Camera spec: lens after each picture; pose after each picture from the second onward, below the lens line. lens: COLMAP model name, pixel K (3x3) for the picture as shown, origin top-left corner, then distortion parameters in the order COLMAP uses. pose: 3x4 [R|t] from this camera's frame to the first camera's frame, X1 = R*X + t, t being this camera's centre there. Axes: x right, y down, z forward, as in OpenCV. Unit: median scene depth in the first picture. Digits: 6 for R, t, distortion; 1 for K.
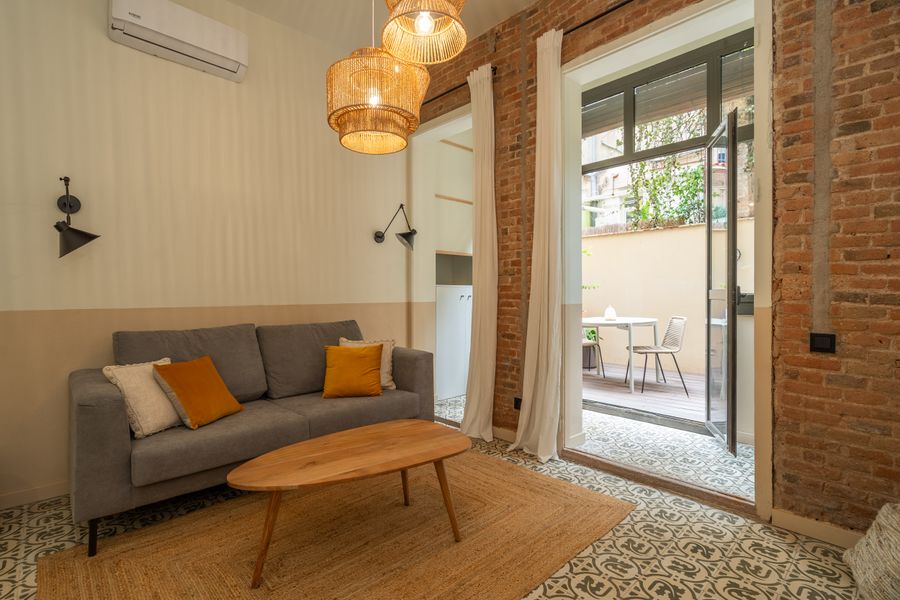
lens RADIAL K [[422.0, 0, 430.5], [0, 422.0, 299.2], [0, 0, 1]] dist [-0.011948, 0.002531]
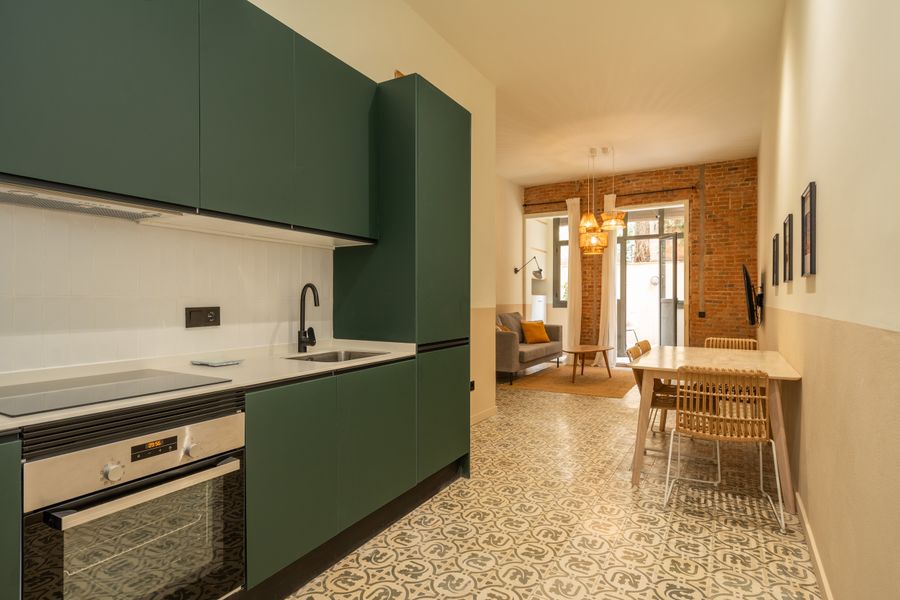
lens RADIAL K [[480.0, 0, 449.7], [0, 480.0, 304.8], [0, 0, 1]] dist [-0.002743, 0.003365]
pose [[0.958575, -0.004272, 0.284810, -1.473440], [0.003457, 0.999988, 0.003362, 0.003692], [-0.284821, -0.002238, 0.958578, -1.485039]]
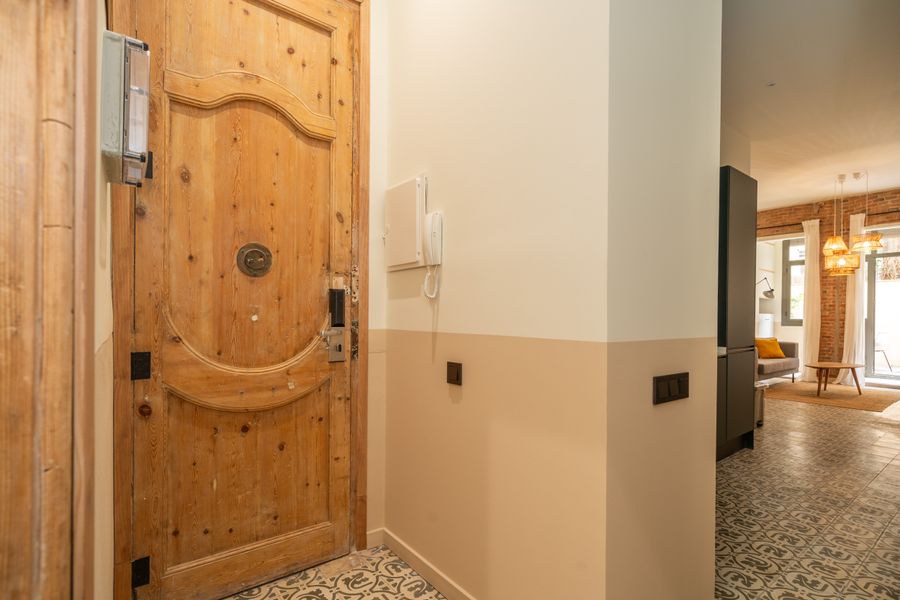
lens RADIAL K [[442.4, 0, 444.3], [0, 442.4, 317.6], [0, 0, 1]] dist [-0.003575, 0.000420]
pose [[0.994309, 0.006809, -0.106317, -1.923869], [-0.007289, 0.999965, -0.004126, 0.007617], [0.106285, 0.004878, 0.994324, -1.907829]]
